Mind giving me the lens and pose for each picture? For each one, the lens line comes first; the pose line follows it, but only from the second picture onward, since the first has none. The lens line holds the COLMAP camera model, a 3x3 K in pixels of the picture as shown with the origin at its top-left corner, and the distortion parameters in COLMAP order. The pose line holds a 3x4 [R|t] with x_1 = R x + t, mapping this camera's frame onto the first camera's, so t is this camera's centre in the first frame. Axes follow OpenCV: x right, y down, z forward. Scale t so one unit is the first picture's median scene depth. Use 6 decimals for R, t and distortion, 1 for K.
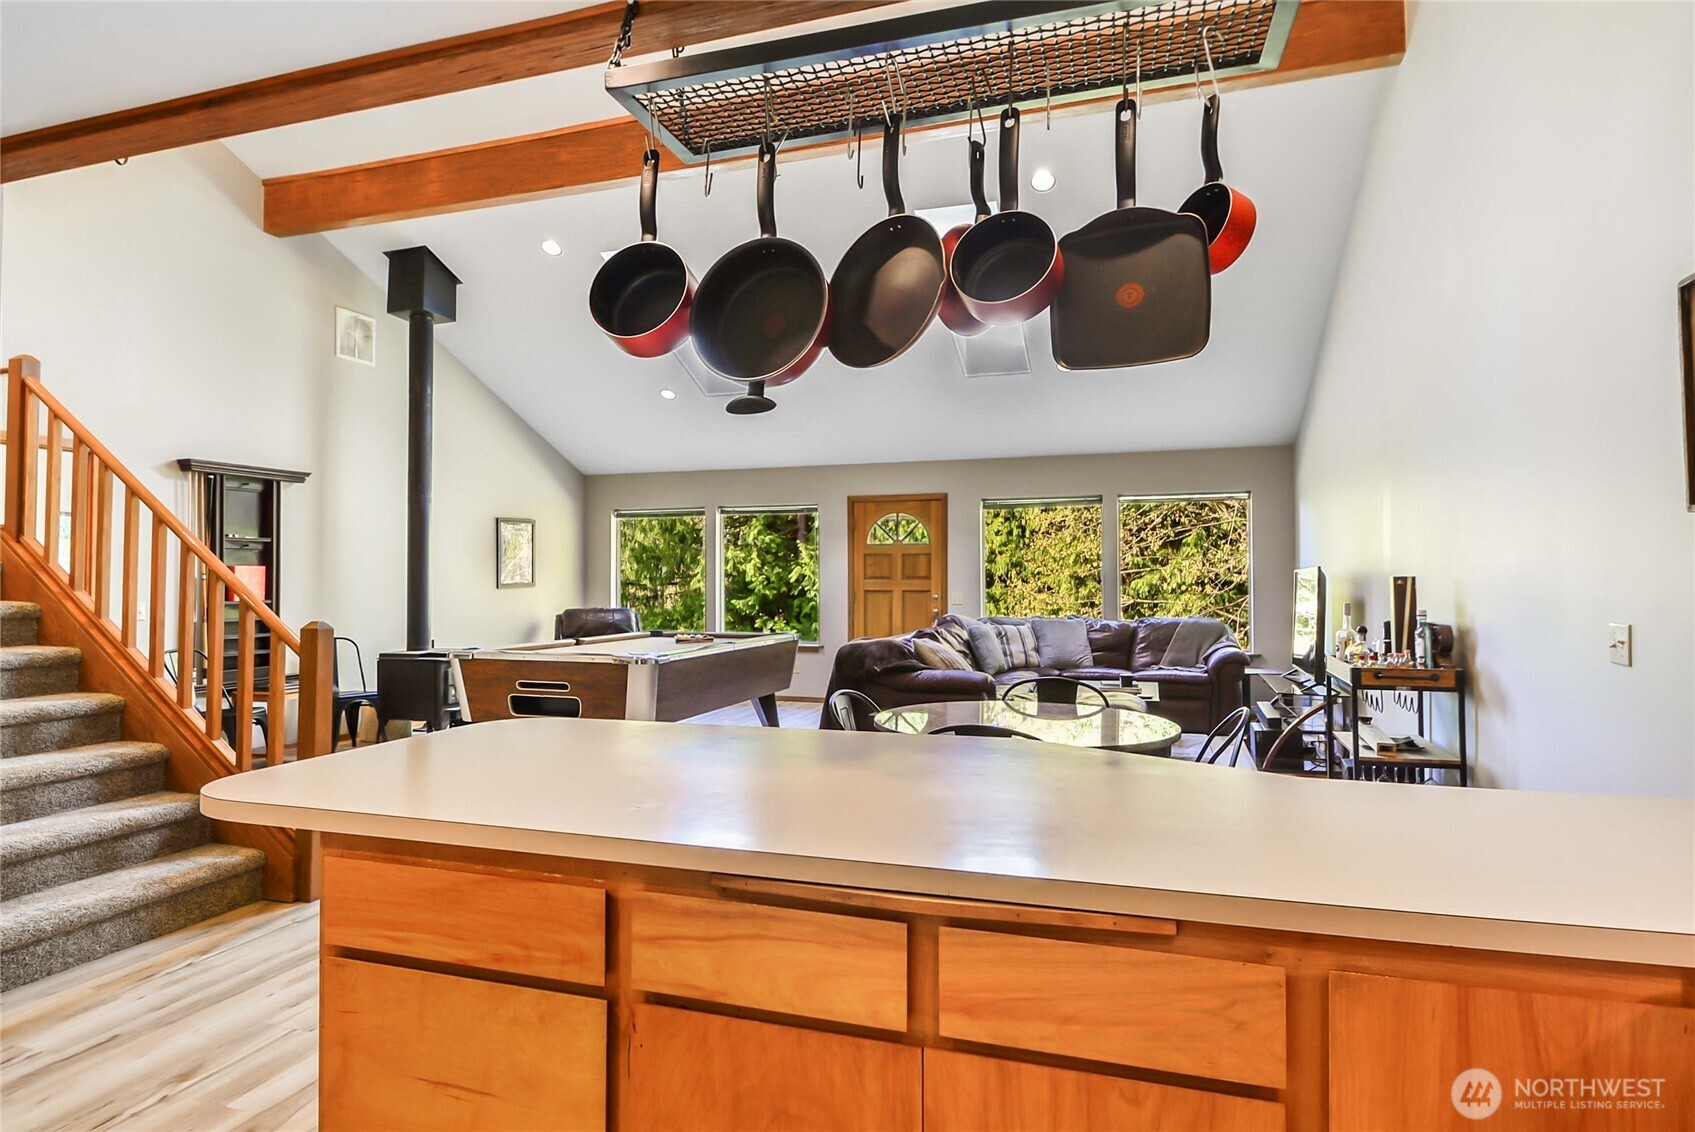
lens RADIAL K [[952.7, 0, 832.9], [0, 952.7, 558.7], [0, 0, 1]] dist [0.024822, -0.024987]
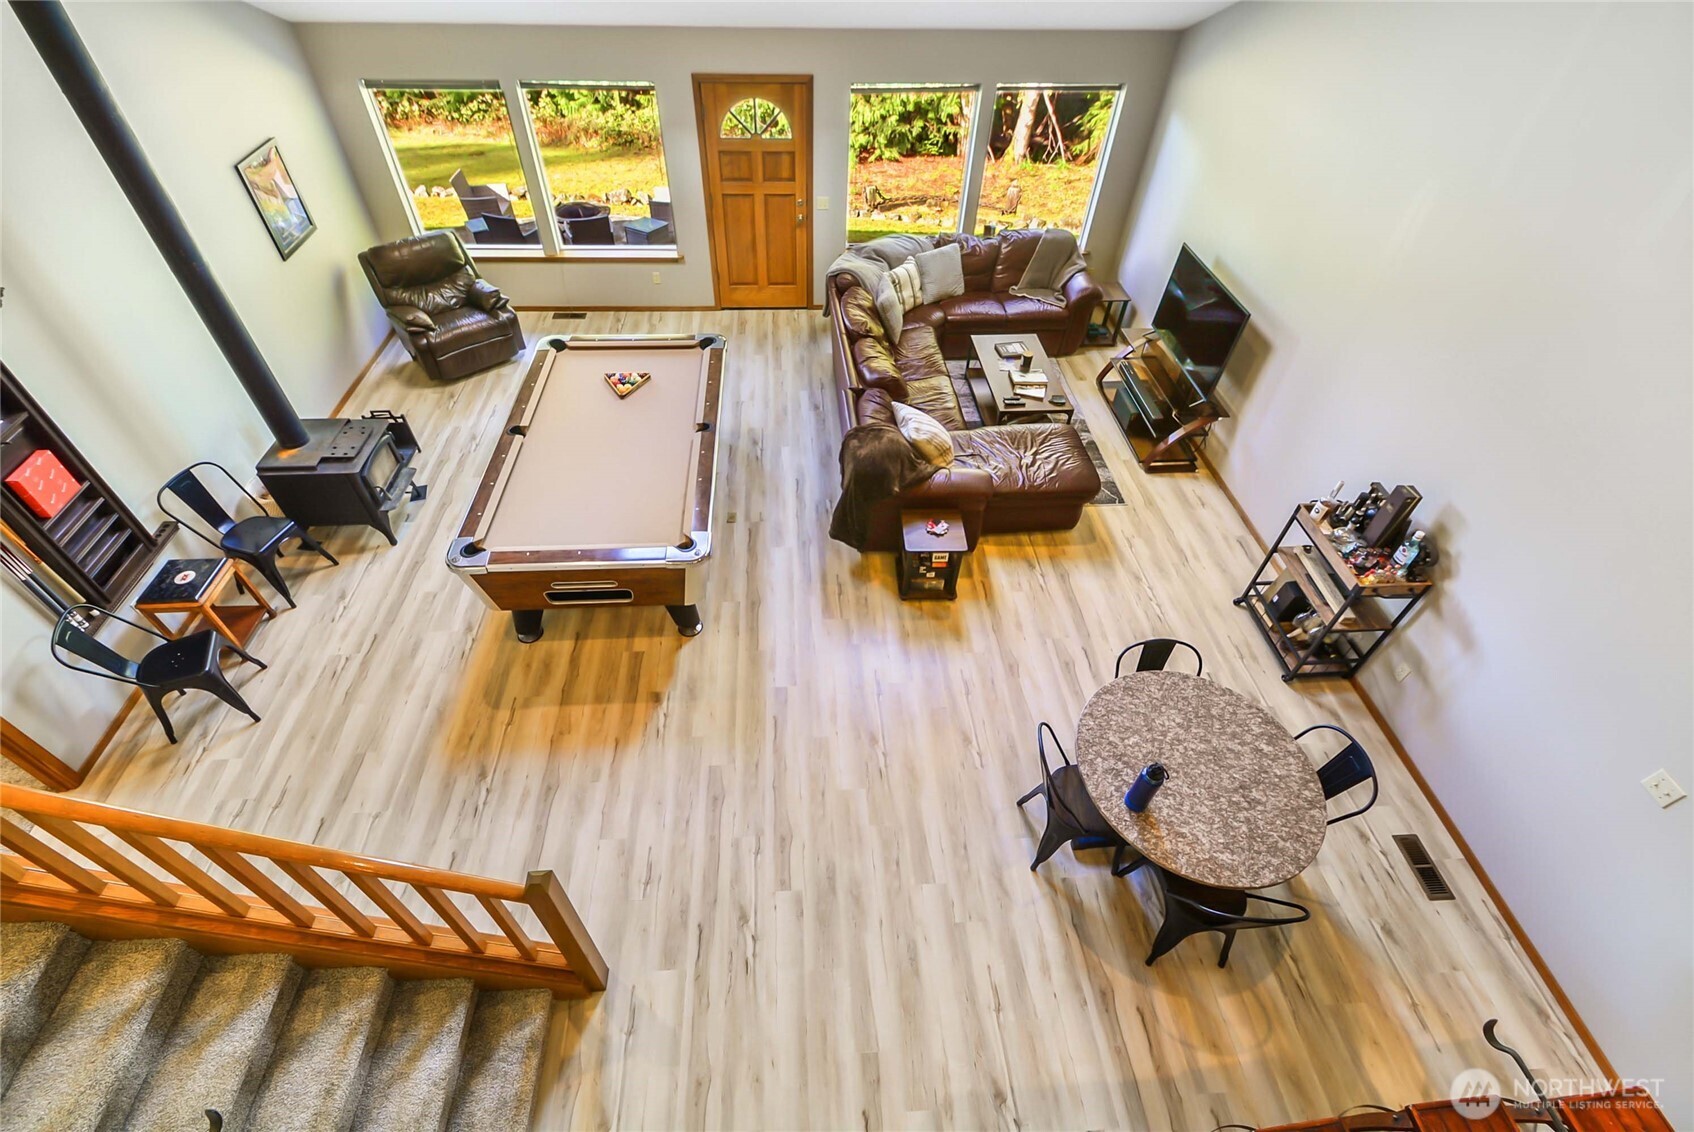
lens RADIAL K [[741.0, 0, 830.1], [0, 741.0, 560.5], [0, 0, 1]] dist [0.021254, -0.006818]
pose [[0.928500, -0.250043, 0.274528, -0.175824], [-0.028841, 0.688512, 0.724651, -0.278886], [-0.370210, -0.680756, 0.632072, 0.290640]]
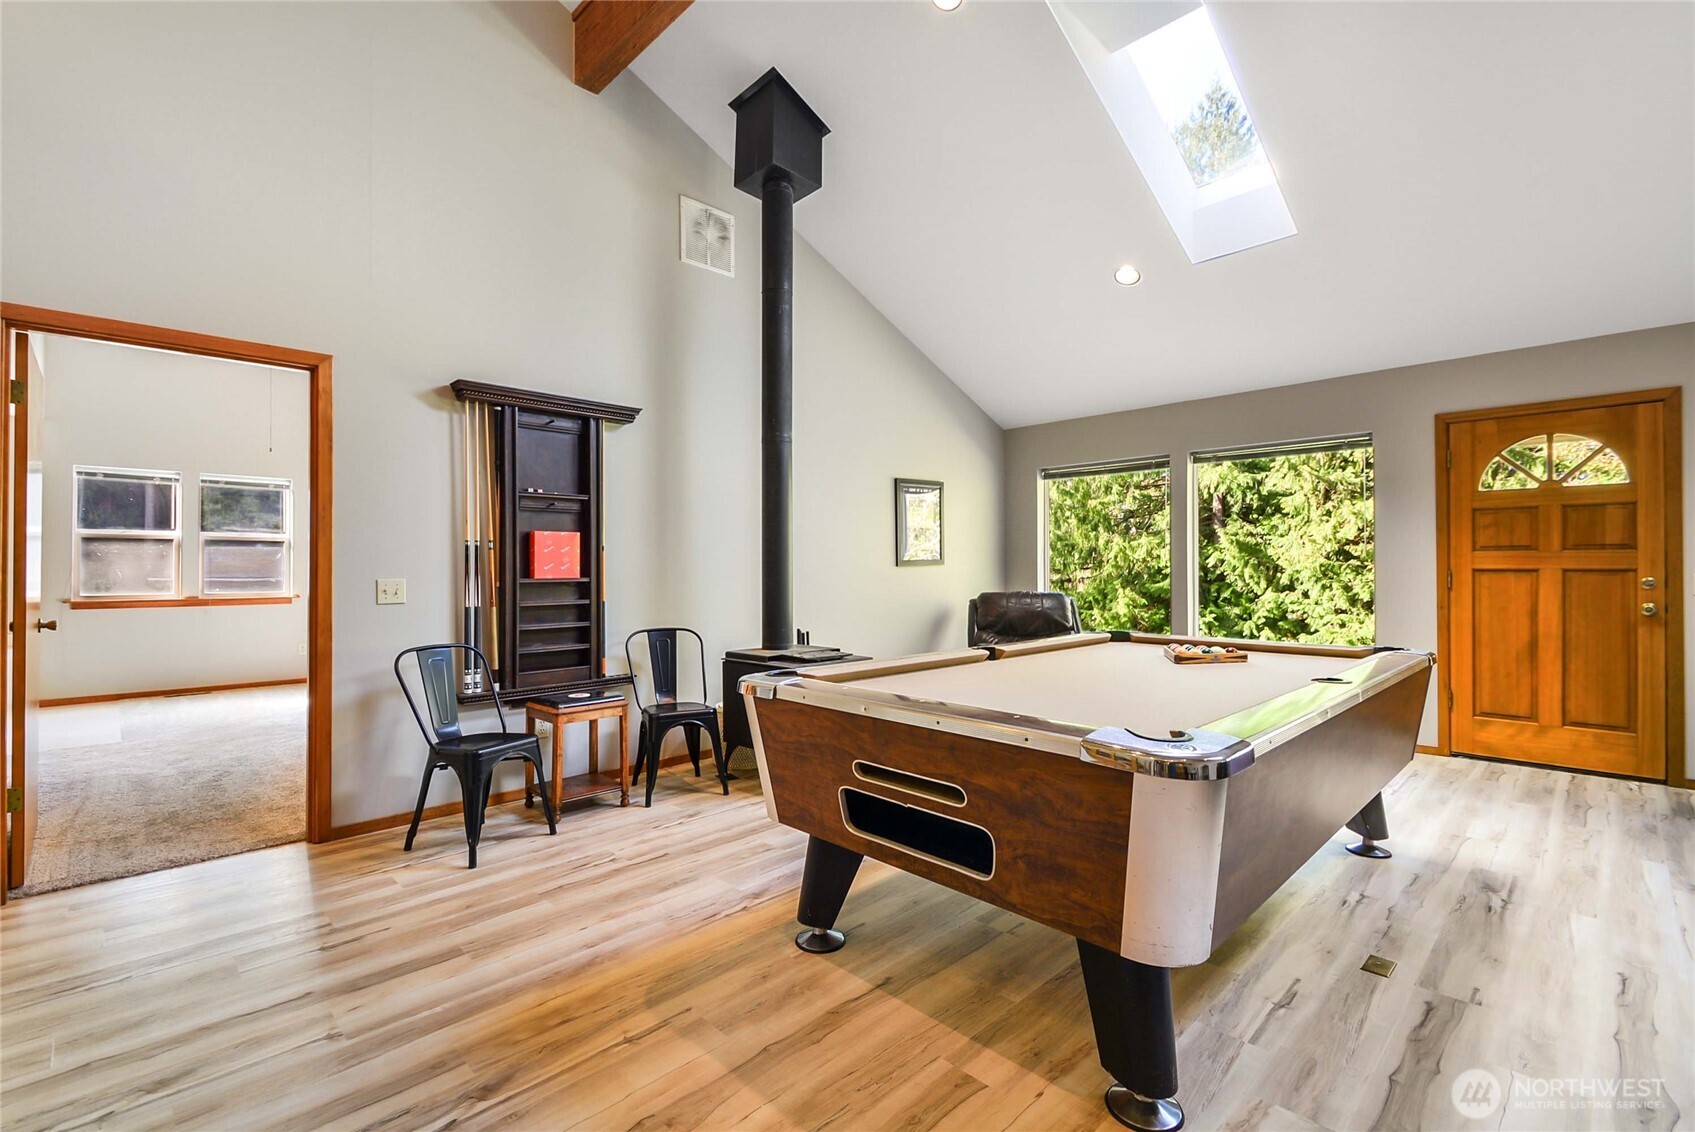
lens RADIAL K [[744.9, 0, 835.5], [0, 744.9, 567.0], [0, 0, 1]] dist [0.020810, -0.014801]
pose [[0.886932, -0.001498, -0.461897, -0.115025], [0.011510, 0.999756, 0.018859, 0.020447], [0.461756, -0.022043, 0.886733, 0.448076]]
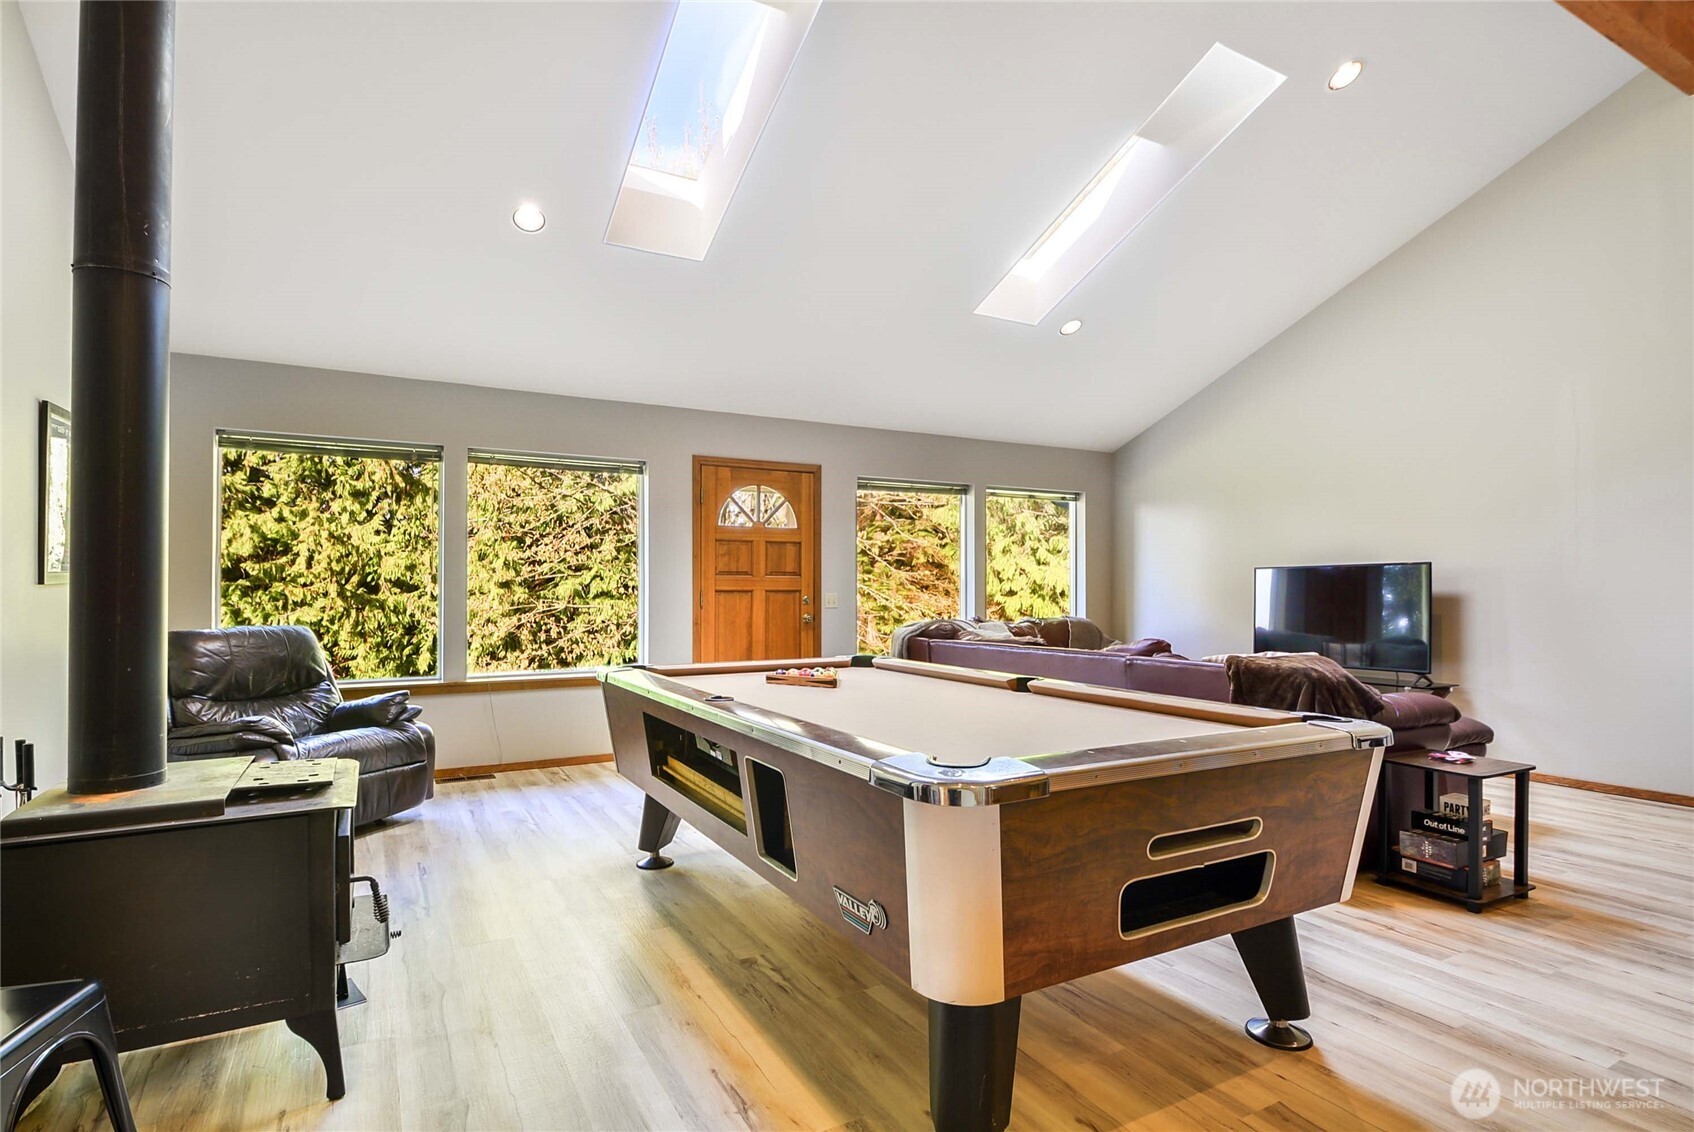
lens RADIAL K [[840.5, 0, 825.2], [0, 840.5, 577.4], [0, 0, 1]] dist [0.028043, -0.024476]
pose [[0.684712, 0.010869, 0.728732, -0.410888], [-0.018036, 0.999835, 0.002034, 0.023483], [-0.728590, -0.014536, 0.684795, 0.571253]]
